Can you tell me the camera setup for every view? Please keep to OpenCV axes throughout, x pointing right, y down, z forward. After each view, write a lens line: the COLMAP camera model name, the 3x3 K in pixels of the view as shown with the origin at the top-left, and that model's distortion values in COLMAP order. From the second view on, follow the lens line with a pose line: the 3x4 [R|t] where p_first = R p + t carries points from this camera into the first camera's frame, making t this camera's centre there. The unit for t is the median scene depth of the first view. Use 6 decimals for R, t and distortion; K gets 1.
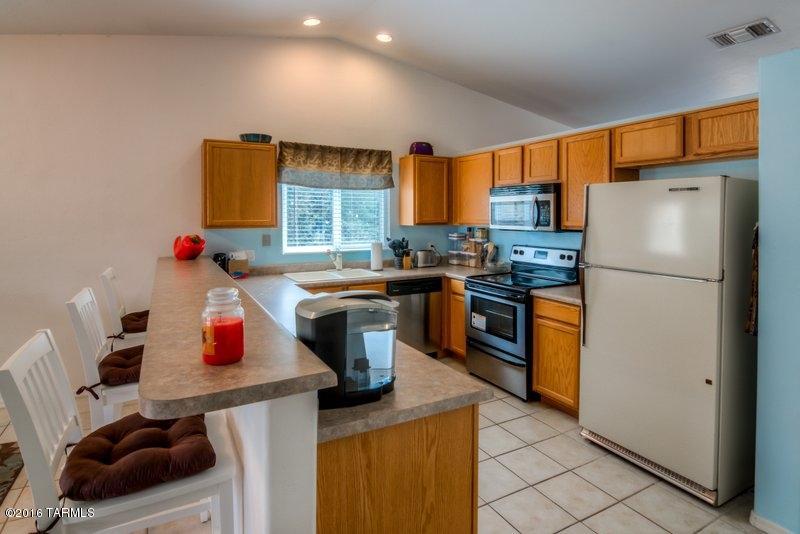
lens RADIAL K [[434.8, 0, 389.2], [0, 434.8, 218.8], [0, 0, 1]] dist [0.000218, -0.007384]
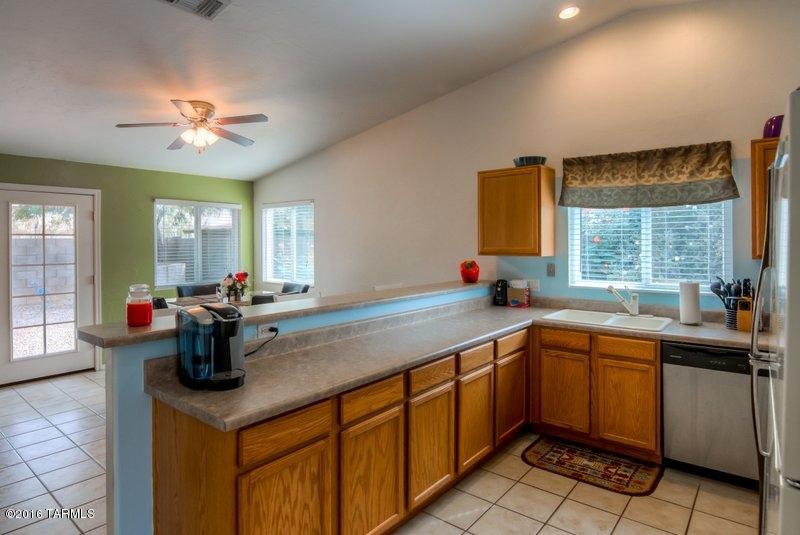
lens RADIAL K [[434.8, 0, 383.9], [0, 434.8, 242.1], [0, 0, 1]] dist [0.000218, -0.007384]
pose [[0.412641, -0.007786, -0.910860, 0.417565], [-0.011909, 0.999832, -0.013942, 0.007842], [0.910816, 0.016601, 0.412479, 0.319155]]
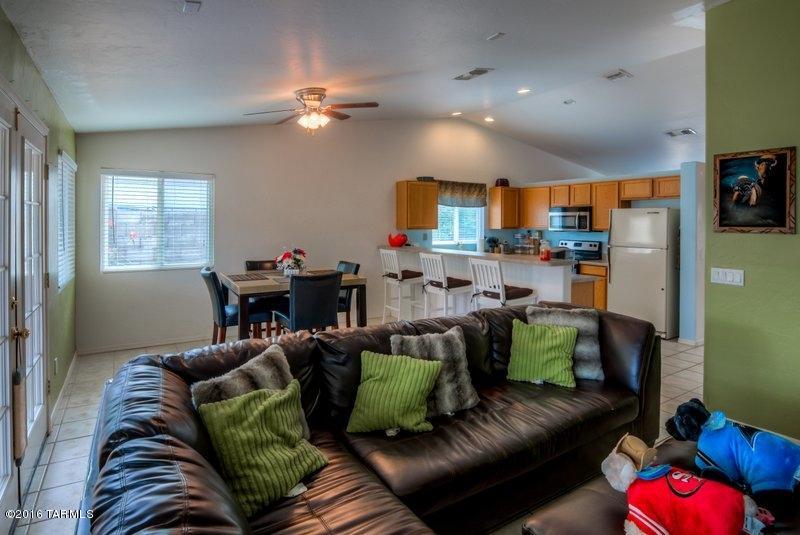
lens RADIAL K [[434.8, 0, 420.4], [0, 434.8, 222.1], [0, 0, 1]] dist [0.000218, -0.007384]
pose [[0.992691, 0.004983, 0.120585, -0.503462], [-0.004127, 0.999964, -0.007353, 0.003647], [-0.120617, 0.006801, 0.992676, -0.697593]]
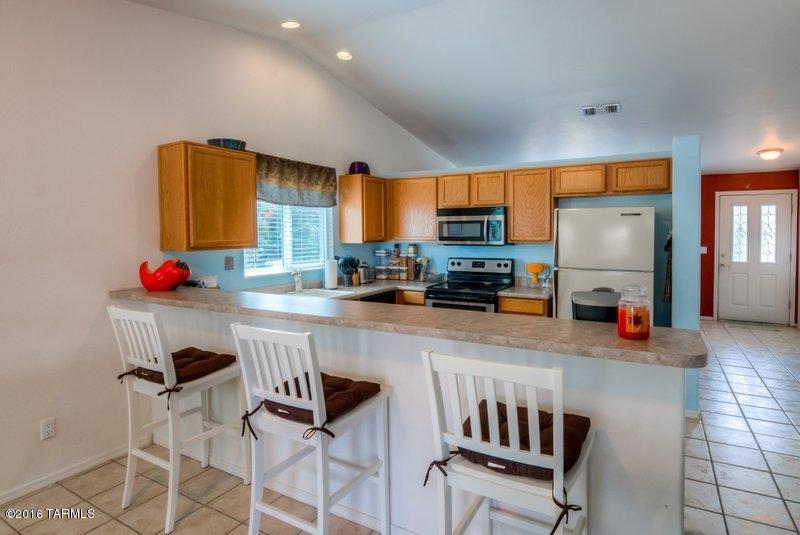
lens RADIAL K [[434.8, 0, 423.8], [0, 434.8, 245.1], [0, 0, 1]] dist [0.000218, -0.007384]
pose [[0.833350, -0.022162, 0.552302, -0.432763], [0.011654, 0.999678, 0.022530, -0.001359], [-0.552623, -0.012339, 0.833340, 0.064911]]
